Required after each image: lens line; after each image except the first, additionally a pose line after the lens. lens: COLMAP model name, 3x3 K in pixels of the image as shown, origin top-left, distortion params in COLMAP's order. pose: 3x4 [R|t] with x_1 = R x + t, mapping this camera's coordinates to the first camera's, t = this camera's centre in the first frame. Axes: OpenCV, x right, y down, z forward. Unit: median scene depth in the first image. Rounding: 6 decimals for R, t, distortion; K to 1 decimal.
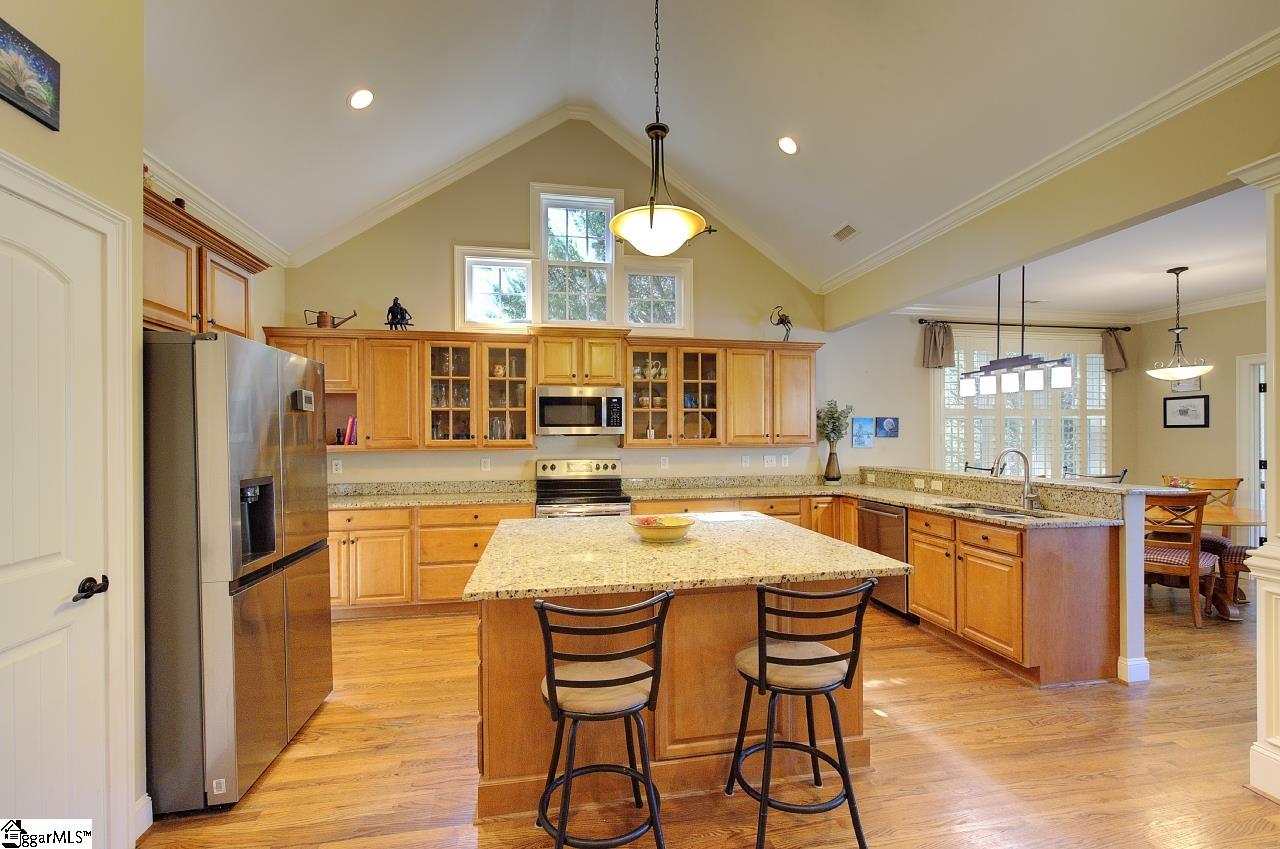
lens RADIAL K [[548.8, 0, 643.9], [0, 548.8, 433.8], [0, 0, 1]] dist [-0.000012, 0.000380]
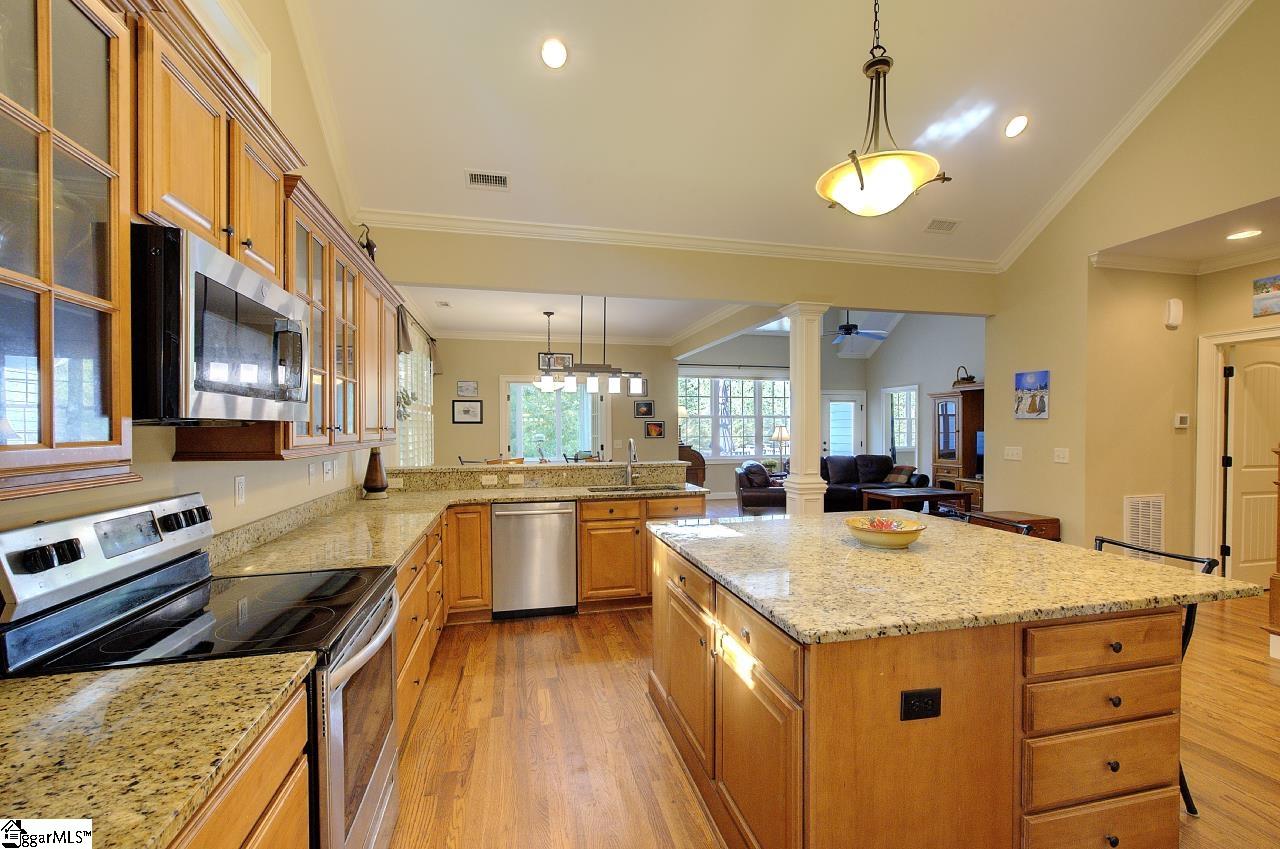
lens RADIAL K [[548.8, 0, 649.0], [0, 548.8, 431.5], [0, 0, 1]] dist [-0.000012, 0.000380]
pose [[-0.063022, -0.003832, 0.998005, -0.404913], [0.001424, 0.999991, 0.003929, 0.004044], [-0.998011, 0.001669, -0.063016, 0.707540]]
